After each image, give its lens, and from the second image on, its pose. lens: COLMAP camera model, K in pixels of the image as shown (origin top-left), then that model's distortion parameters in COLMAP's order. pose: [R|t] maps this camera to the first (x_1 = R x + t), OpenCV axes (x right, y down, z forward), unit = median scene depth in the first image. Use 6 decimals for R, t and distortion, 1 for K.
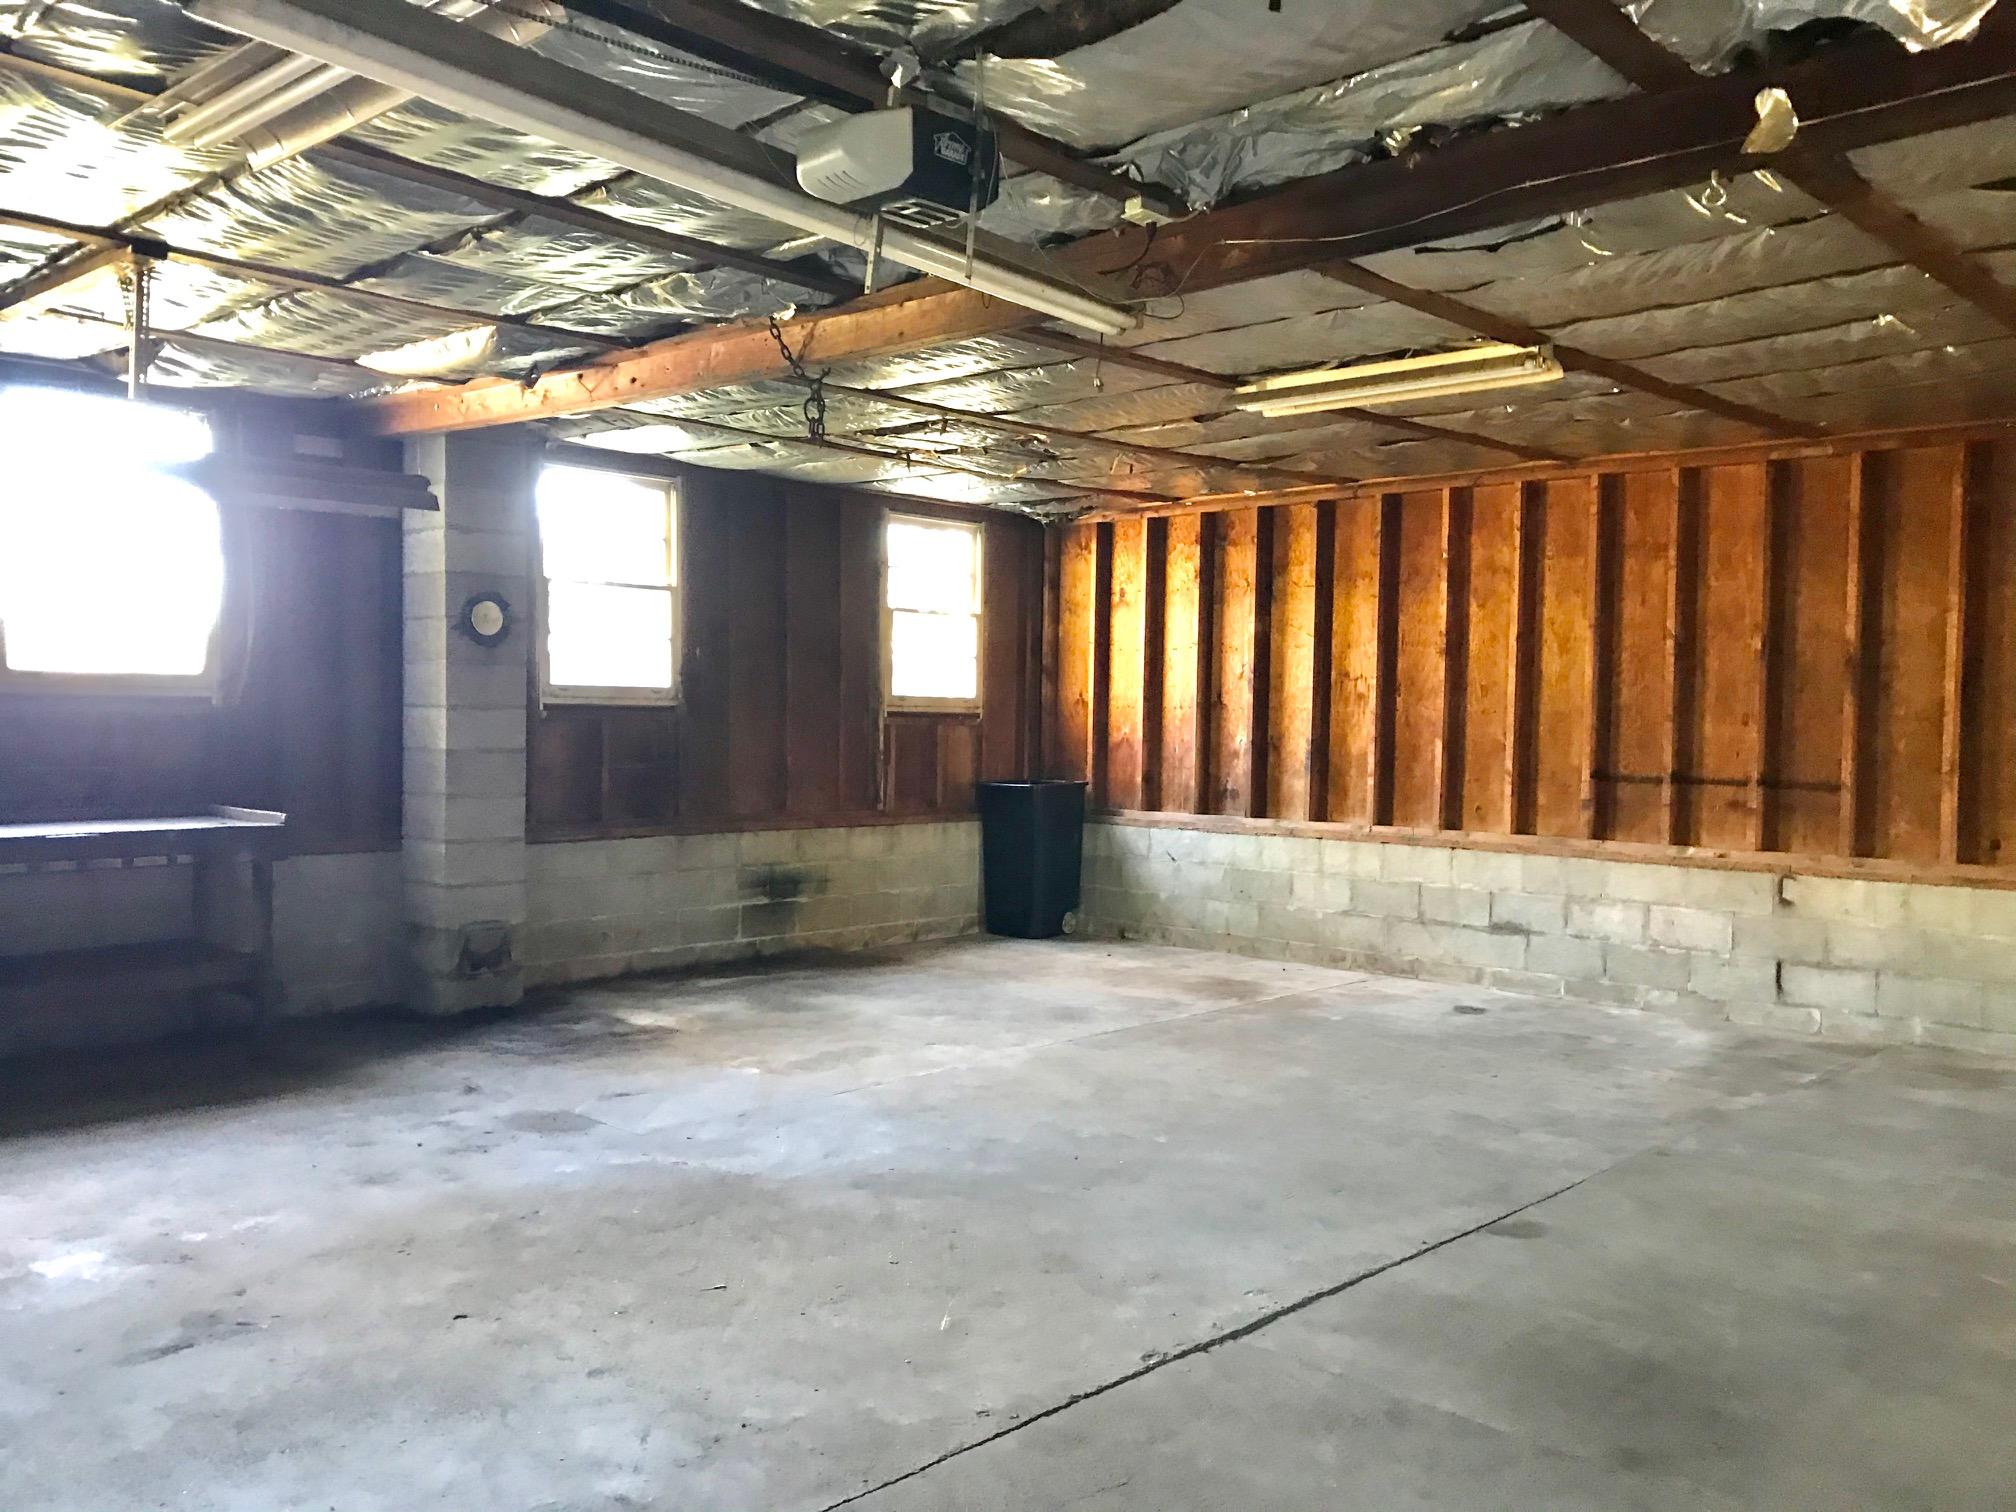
lens RADIAL K [[1666.9, 0, 1007.1], [0, 1666.9, 743.3], [0, 0, 1]] dist [0.058383, -0.101855]
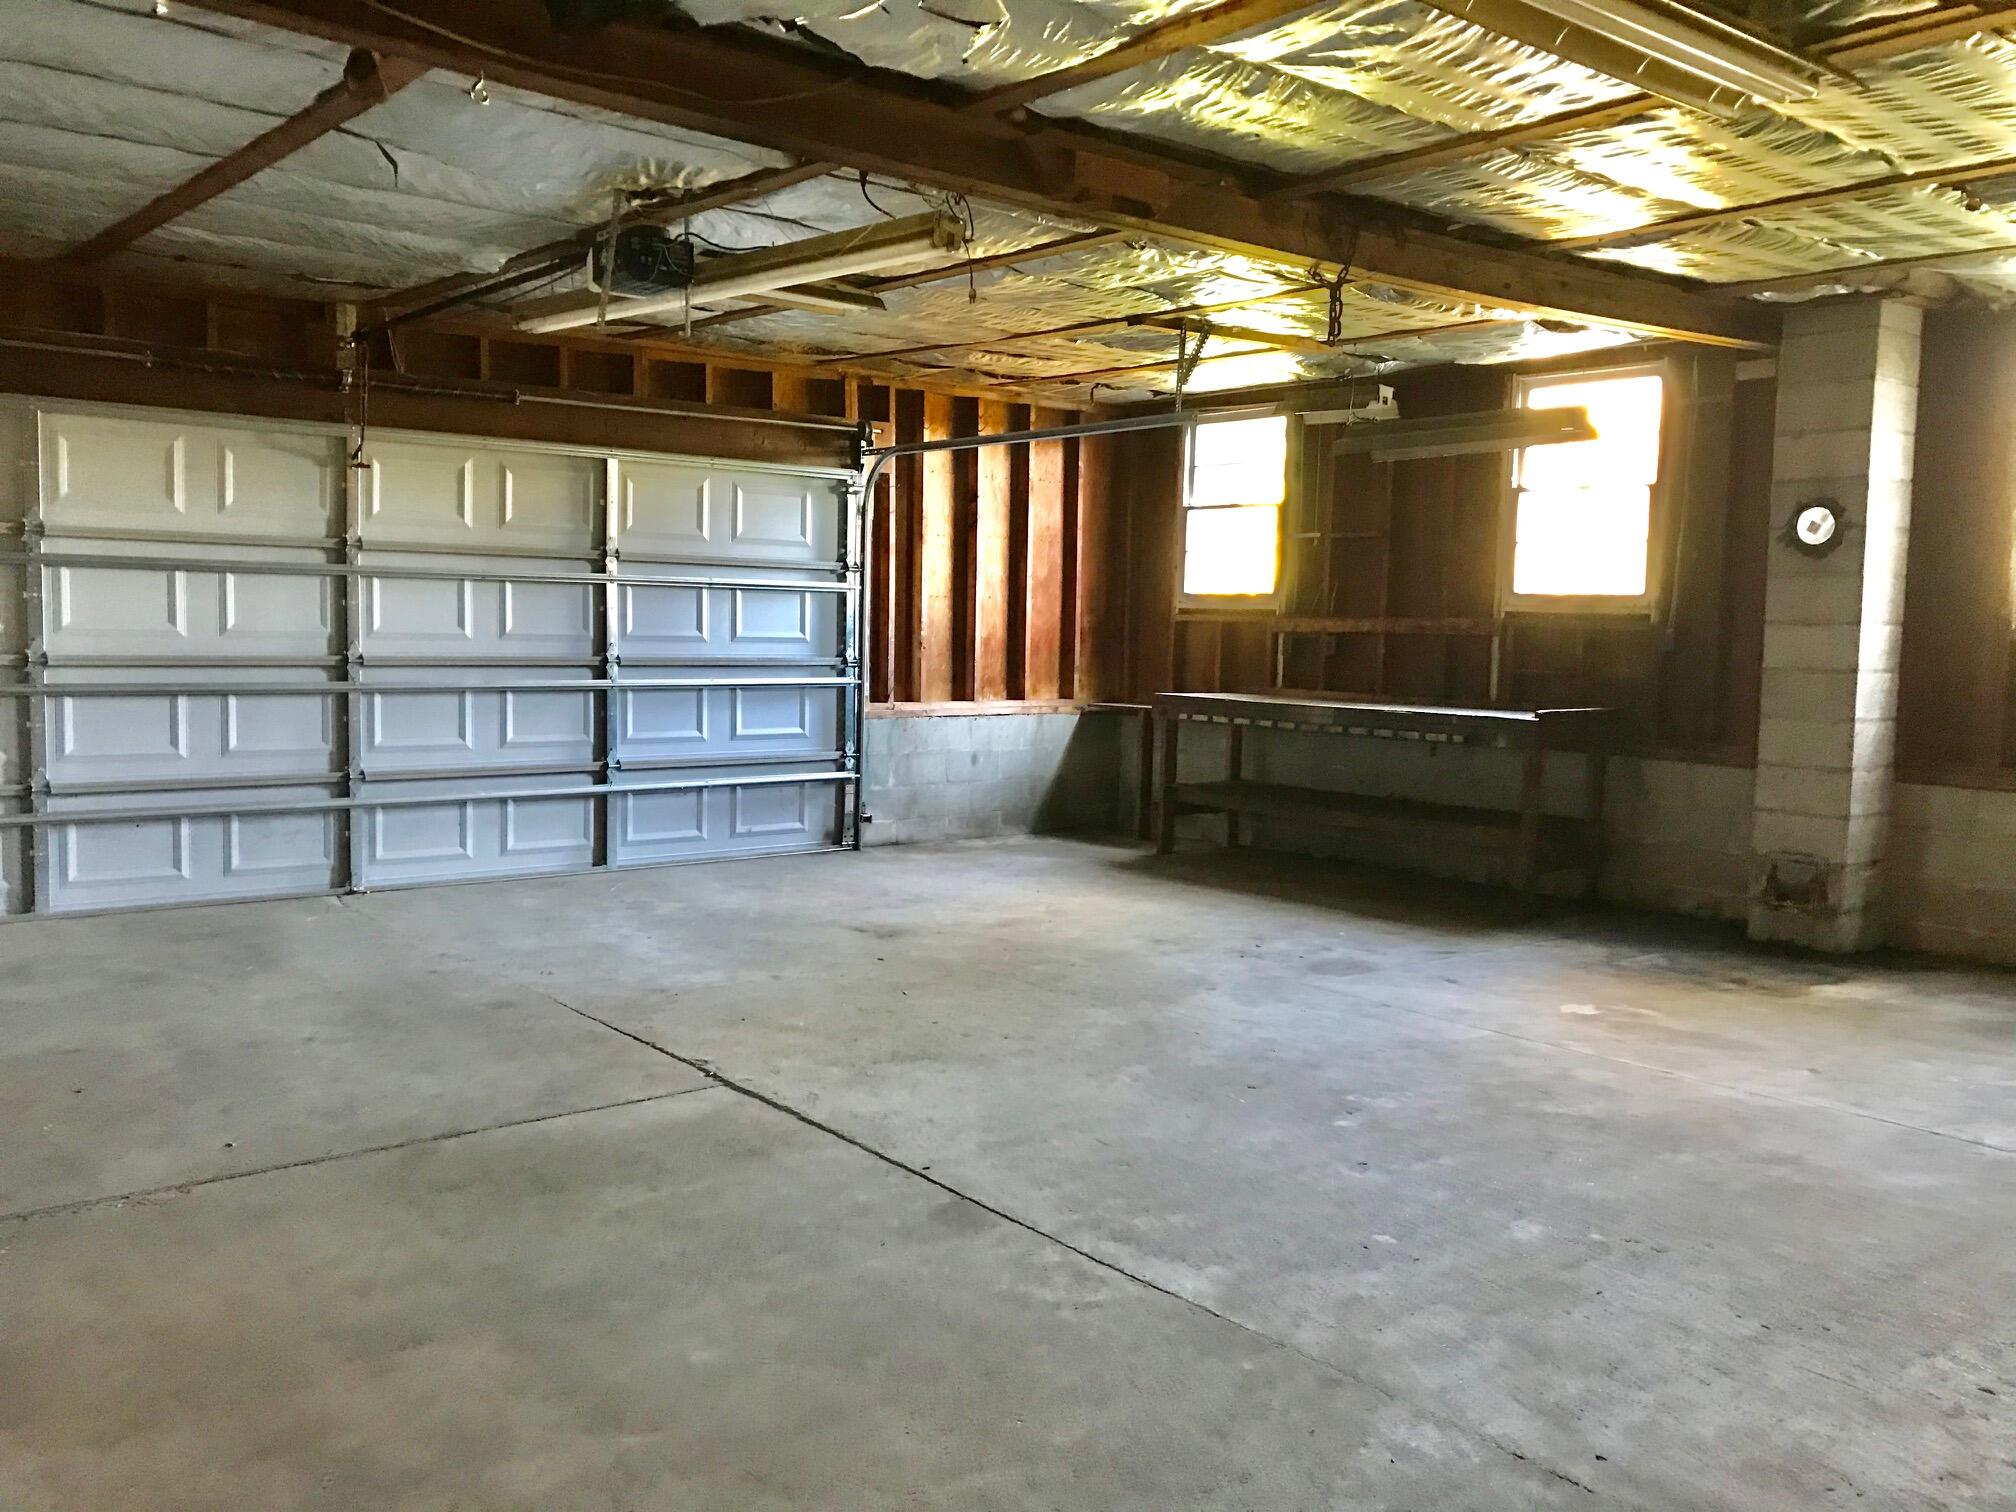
lens RADIAL K [[1666.9, 0, 1007.1], [0, 1666.9, 743.3], [0, 0, 1]] dist [0.058383, -0.101855]
pose [[-0.138549, 0.058797, -0.988609, 1.084171], [-0.043837, 0.996894, 0.065434, 0.005823], [0.989385, 0.052403, -0.135541, 1.110101]]
